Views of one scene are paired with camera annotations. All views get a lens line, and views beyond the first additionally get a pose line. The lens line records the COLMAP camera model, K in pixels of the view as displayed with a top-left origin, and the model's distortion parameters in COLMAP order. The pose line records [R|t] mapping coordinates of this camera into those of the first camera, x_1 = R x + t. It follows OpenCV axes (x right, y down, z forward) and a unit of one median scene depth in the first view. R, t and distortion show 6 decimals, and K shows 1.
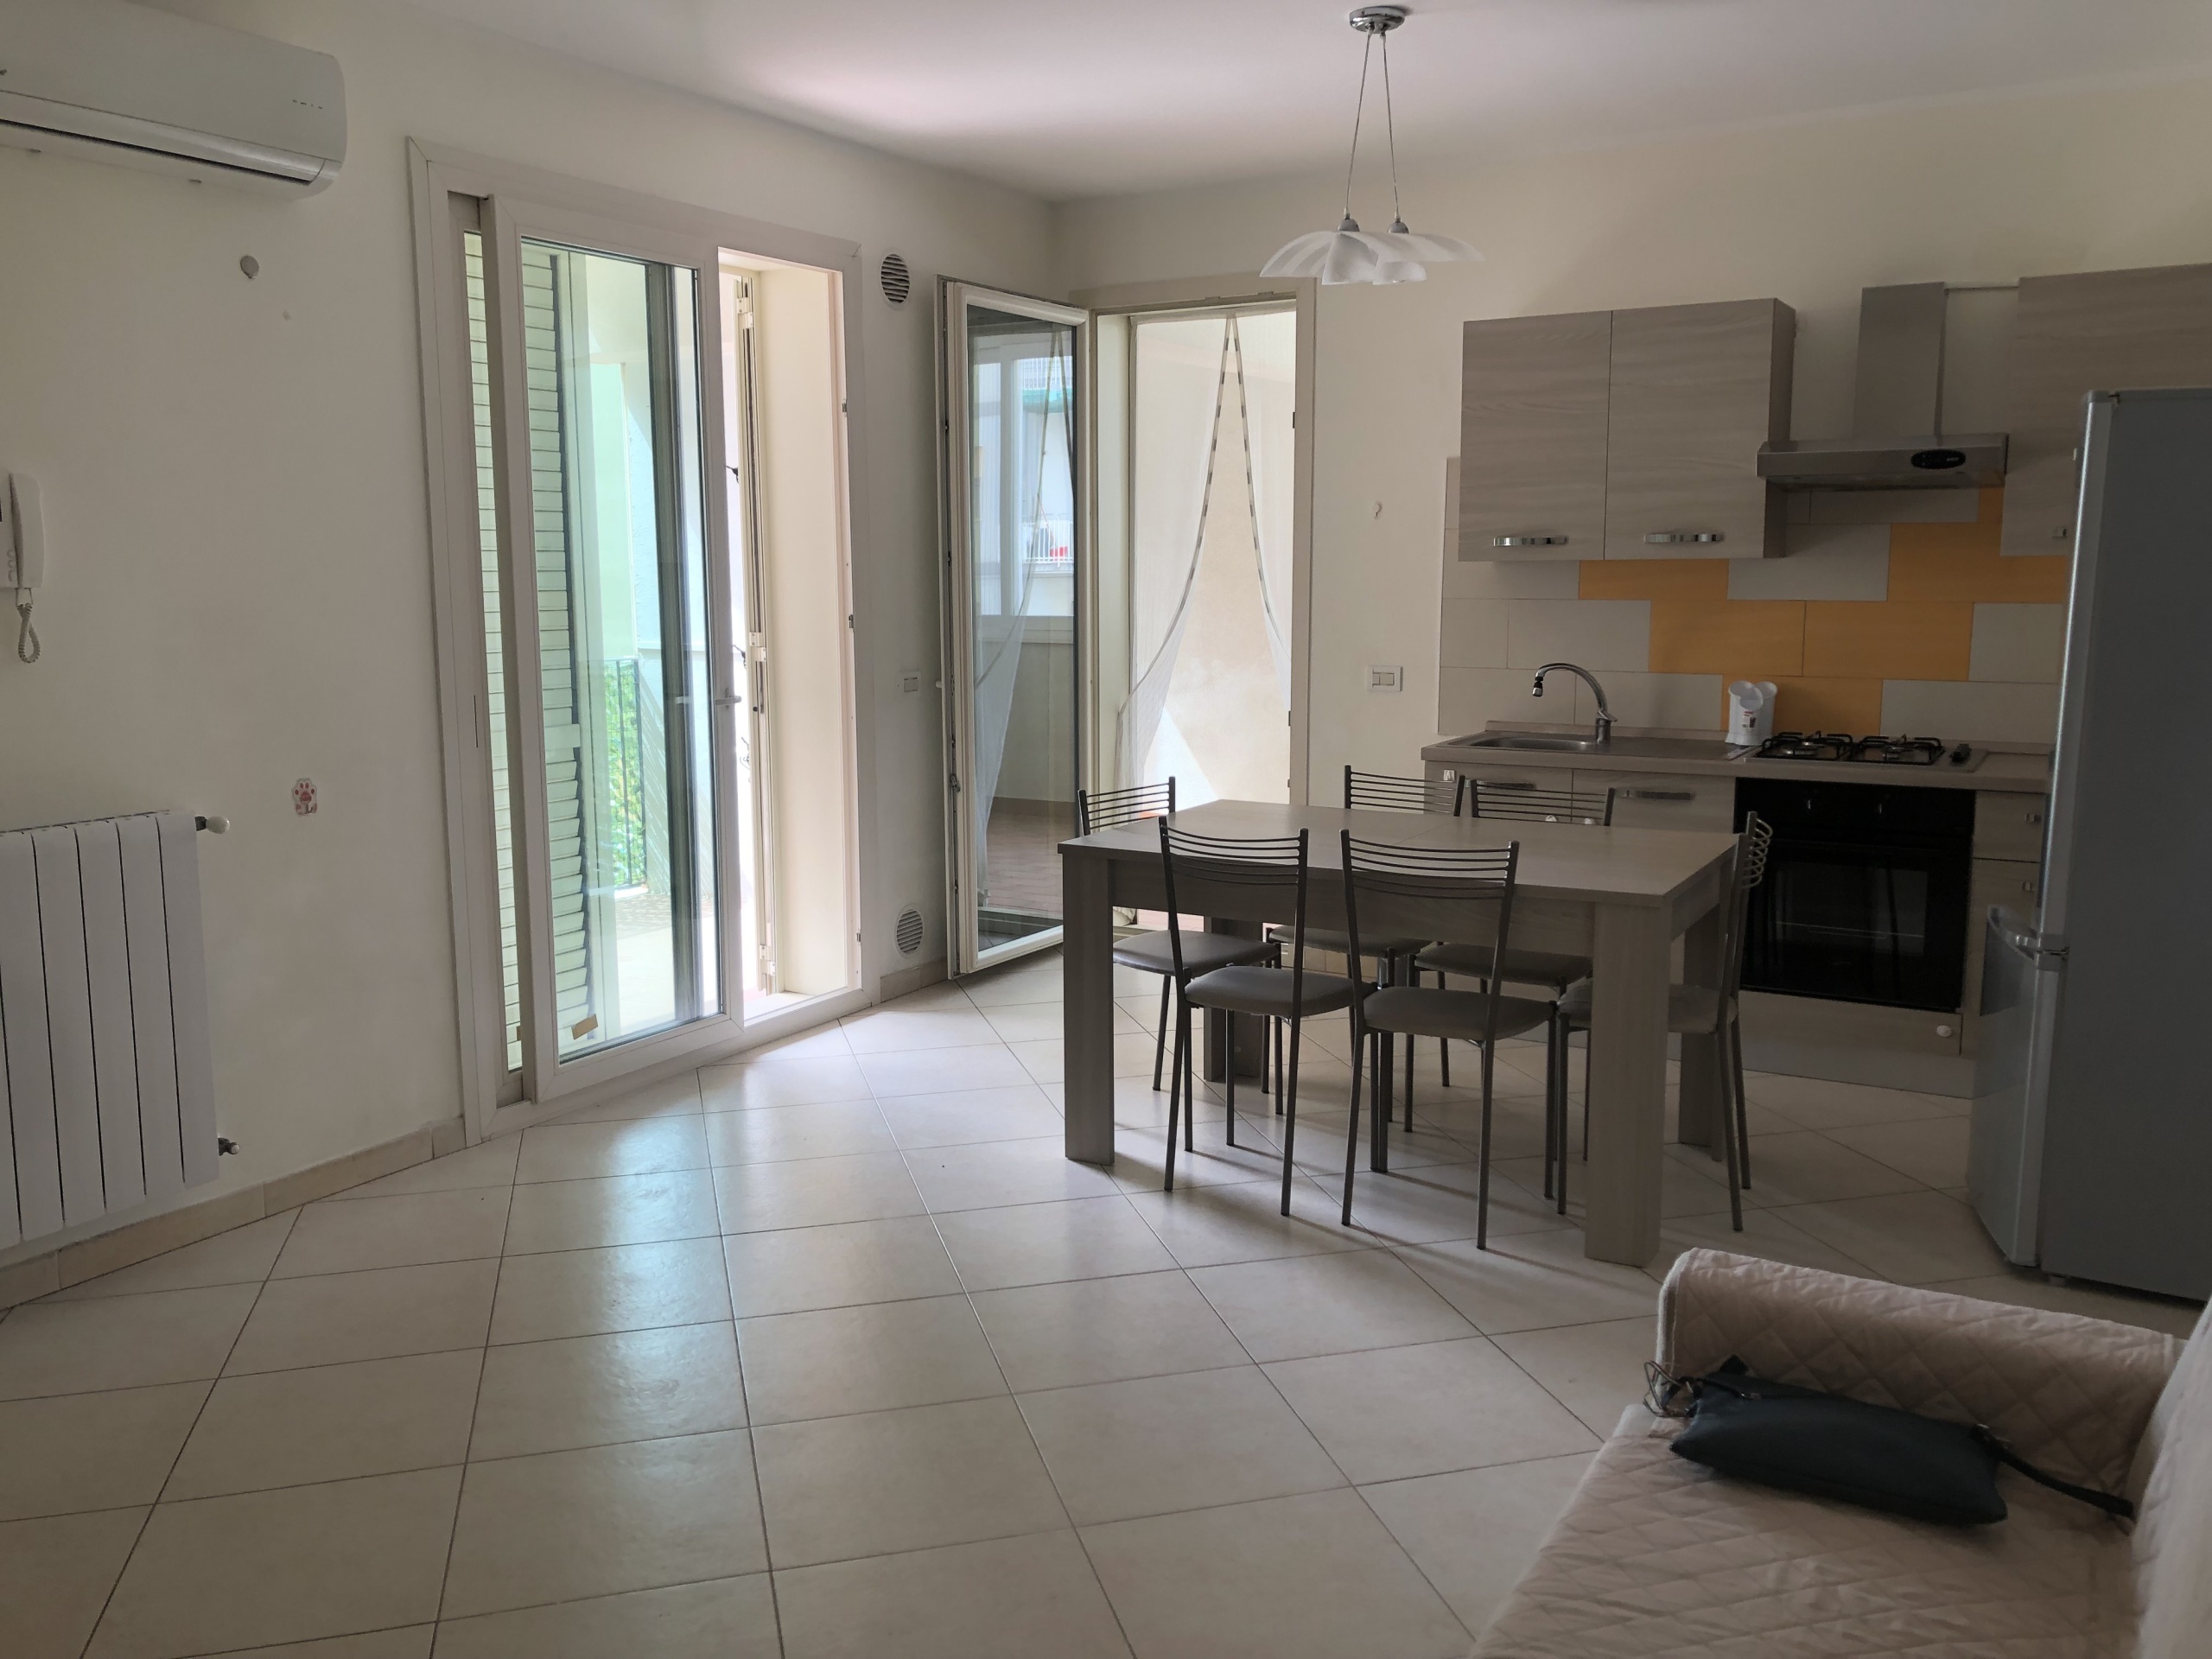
lens RADIAL K [[1823.1, 0, 1054.0], [0, 1823.1, 820.3], [0, 0, 1]] dist [-0.002360, -0.006866]
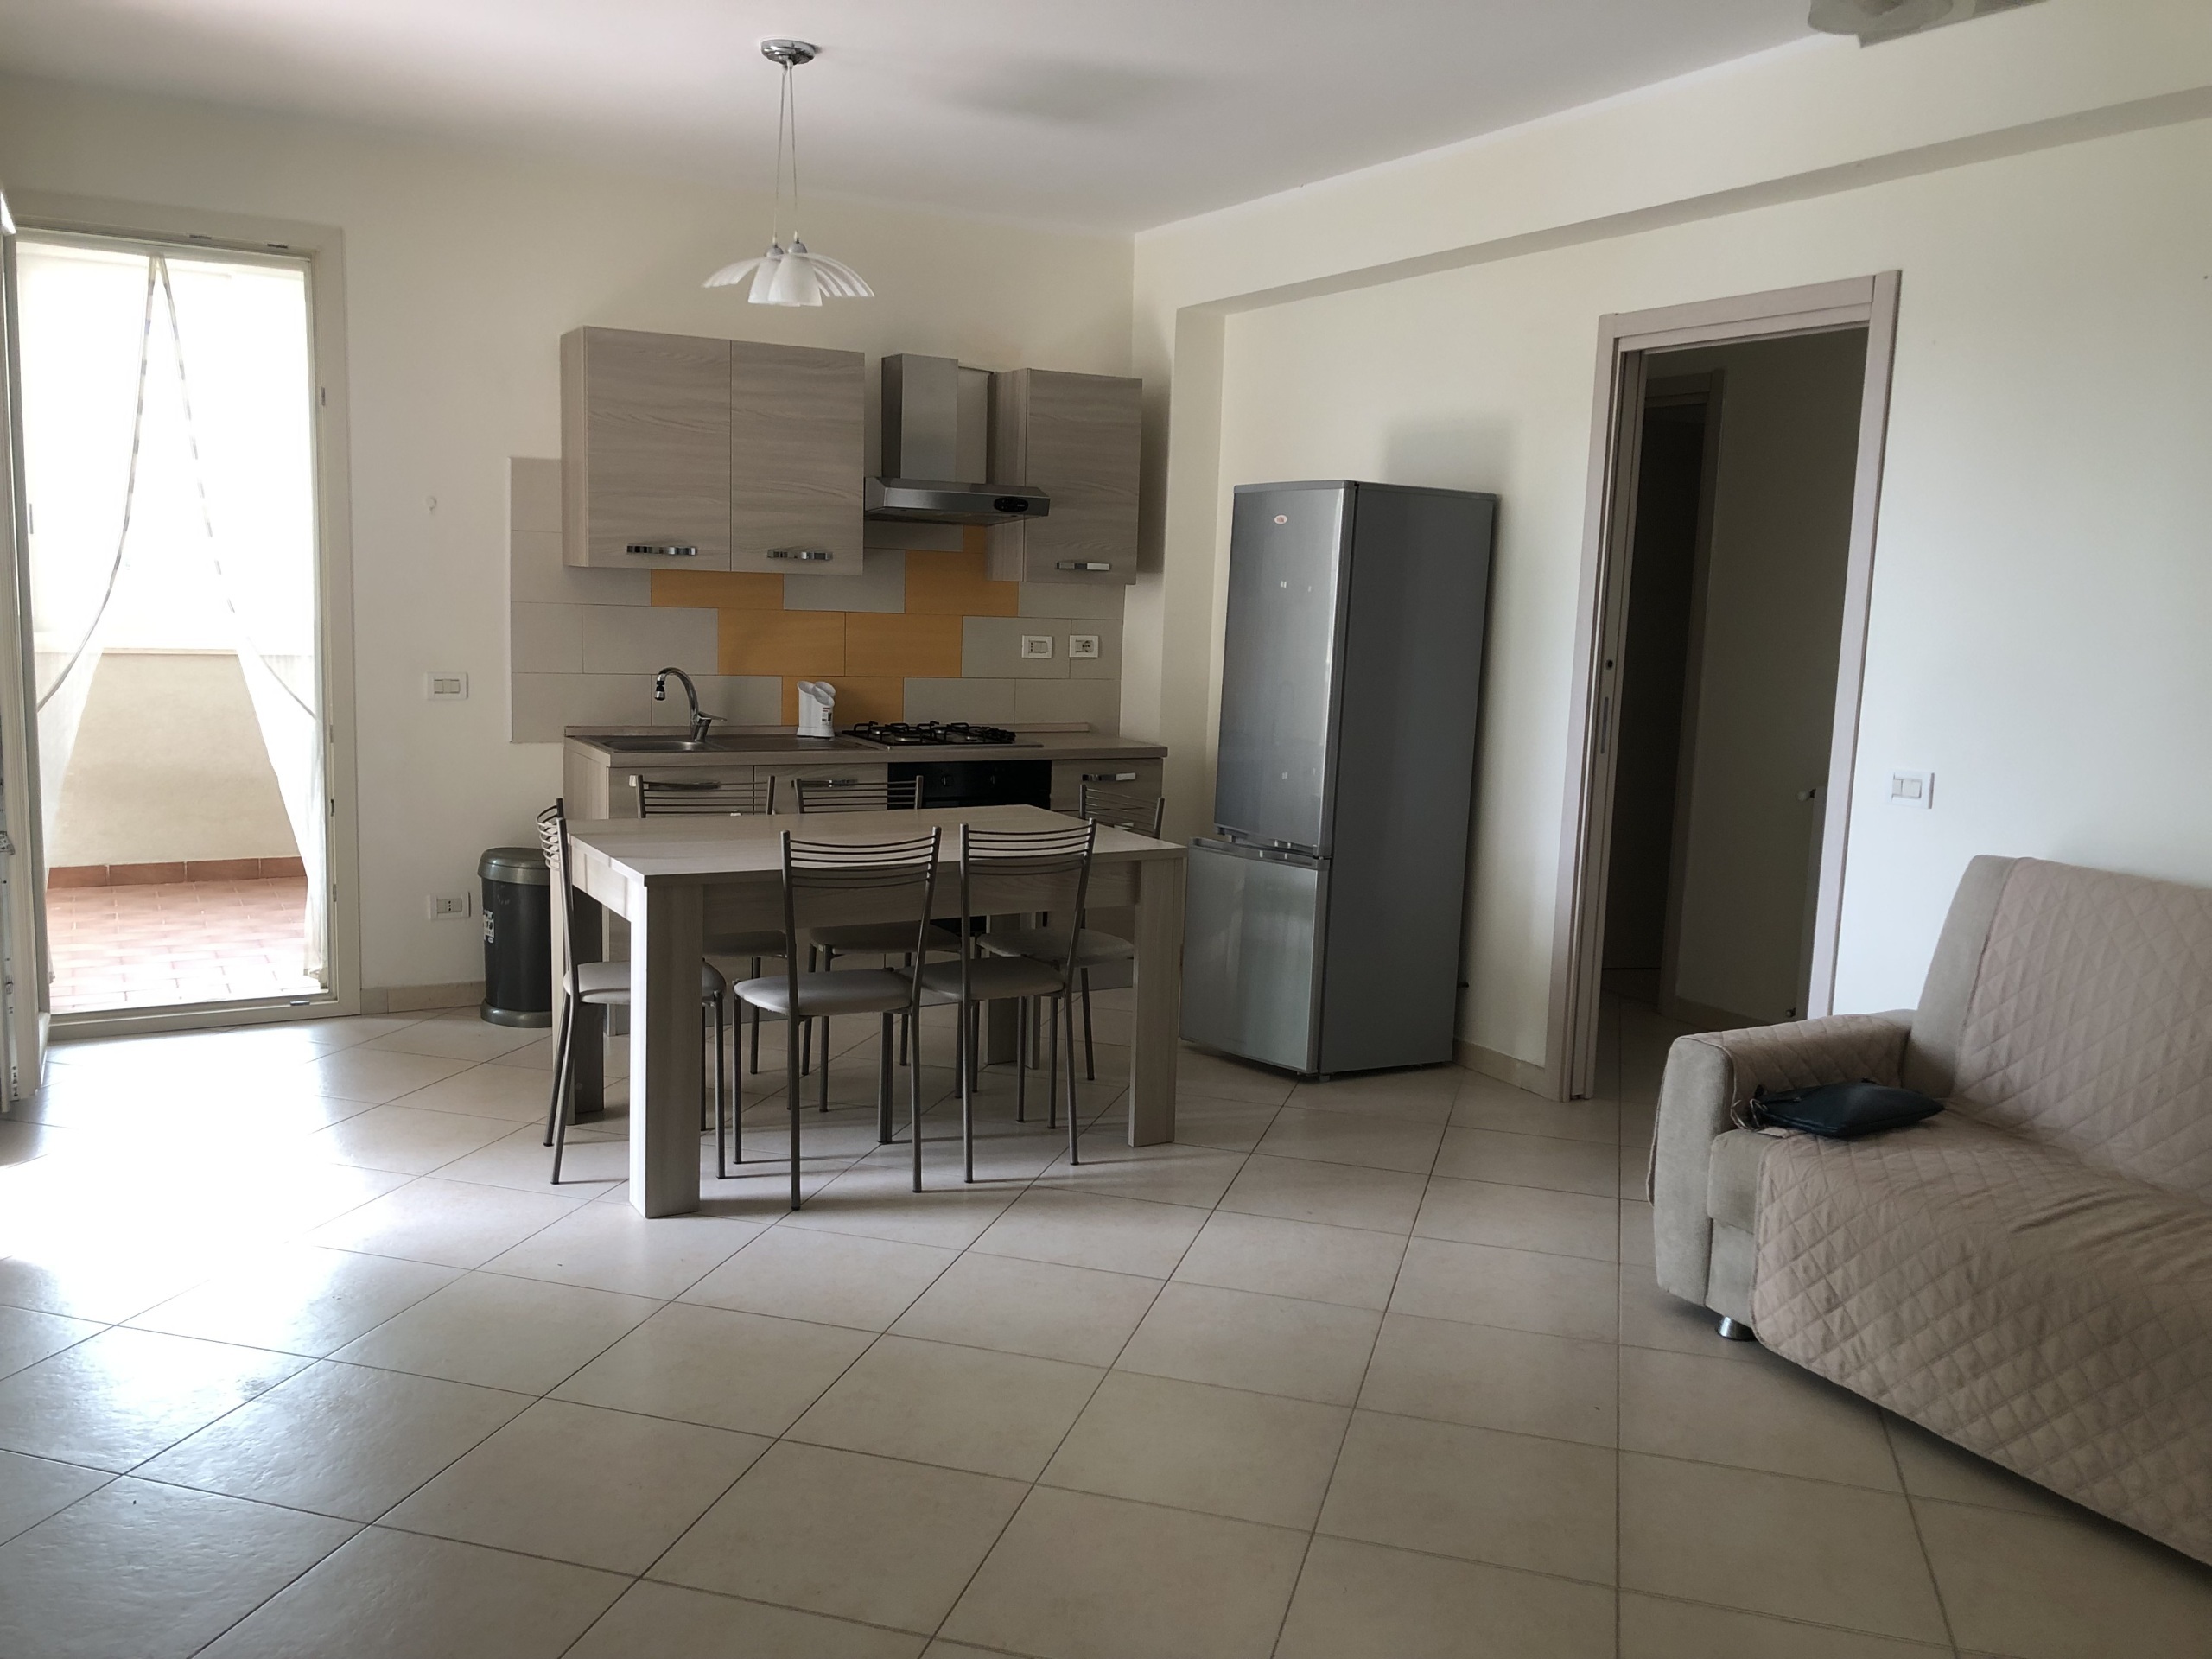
lens RADIAL K [[1823.1, 0, 1072.9], [0, 1823.1, 860.1], [0, 0, 1]] dist [-0.002360, -0.006866]
pose [[0.485074, -0.106492, 0.867965, -0.636621], [0.084670, 0.993613, 0.074589, -0.041319], [-0.870365, 0.037310, 0.490992, 0.338662]]
